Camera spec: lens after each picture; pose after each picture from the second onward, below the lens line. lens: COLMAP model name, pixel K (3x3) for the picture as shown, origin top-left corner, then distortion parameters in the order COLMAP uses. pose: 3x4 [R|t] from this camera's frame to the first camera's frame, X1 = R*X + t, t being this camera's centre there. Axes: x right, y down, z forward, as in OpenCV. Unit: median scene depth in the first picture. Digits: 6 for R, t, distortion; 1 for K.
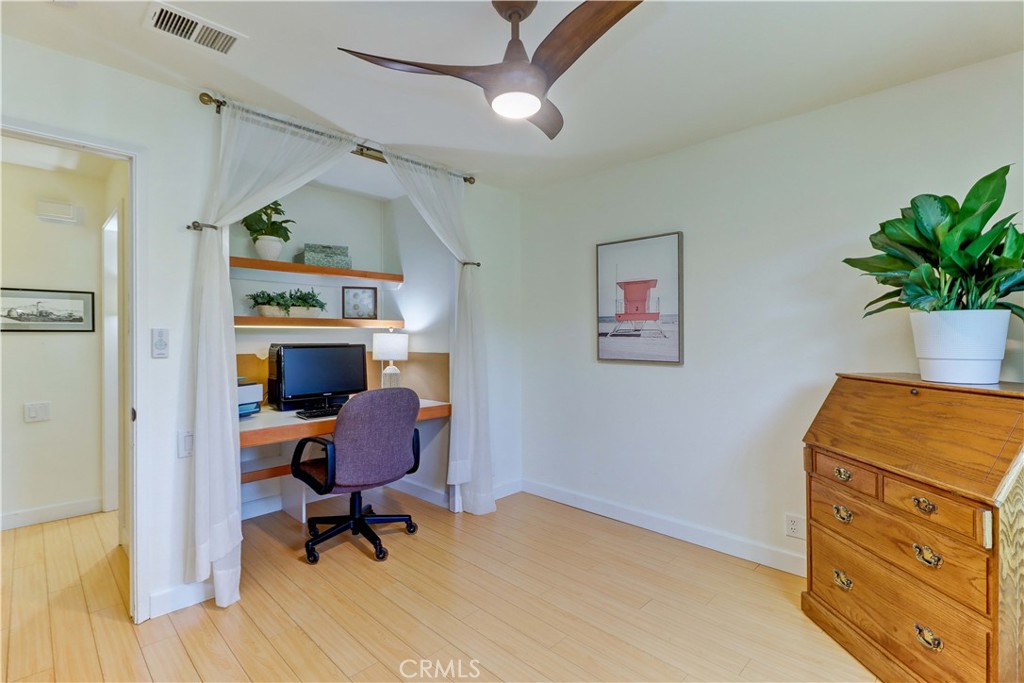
lens RADIAL K [[472.5, 0, 512.4], [0, 472.5, 345.0], [0, 0, 1]] dist [0.014878, -0.009275]
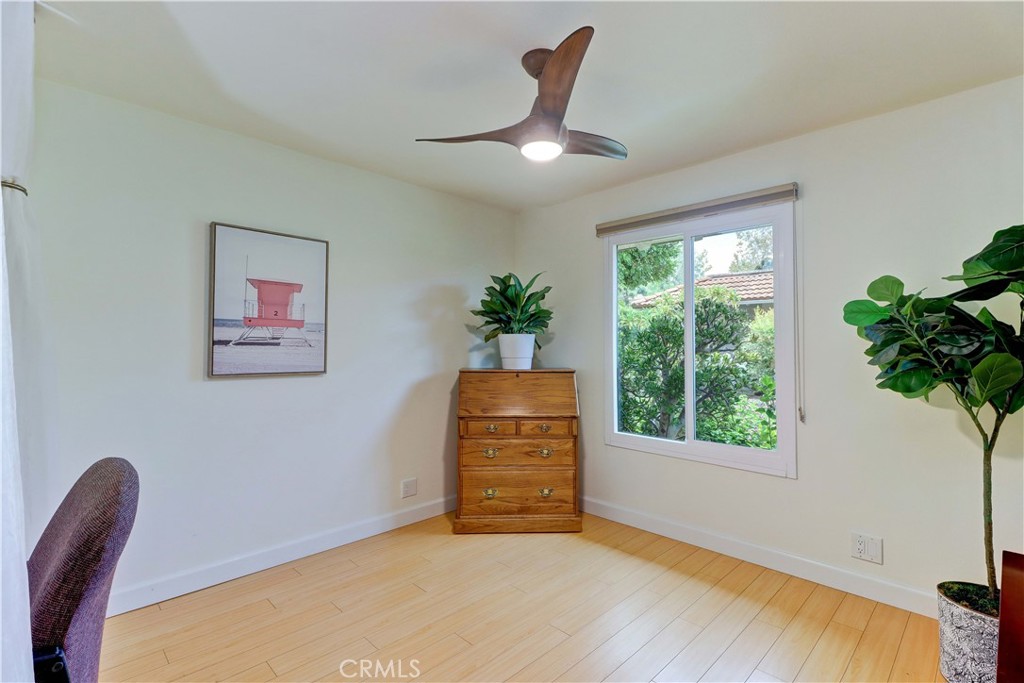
lens RADIAL K [[472.5, 0, 510.7], [0, 472.5, 336.0], [0, 0, 1]] dist [0.014878, -0.009275]
pose [[0.011936, 0.018678, 0.999754, -0.603860], [0.011437, 0.999758, -0.018815, -0.013730], [-0.999863, 0.011659, 0.011720, 0.561783]]
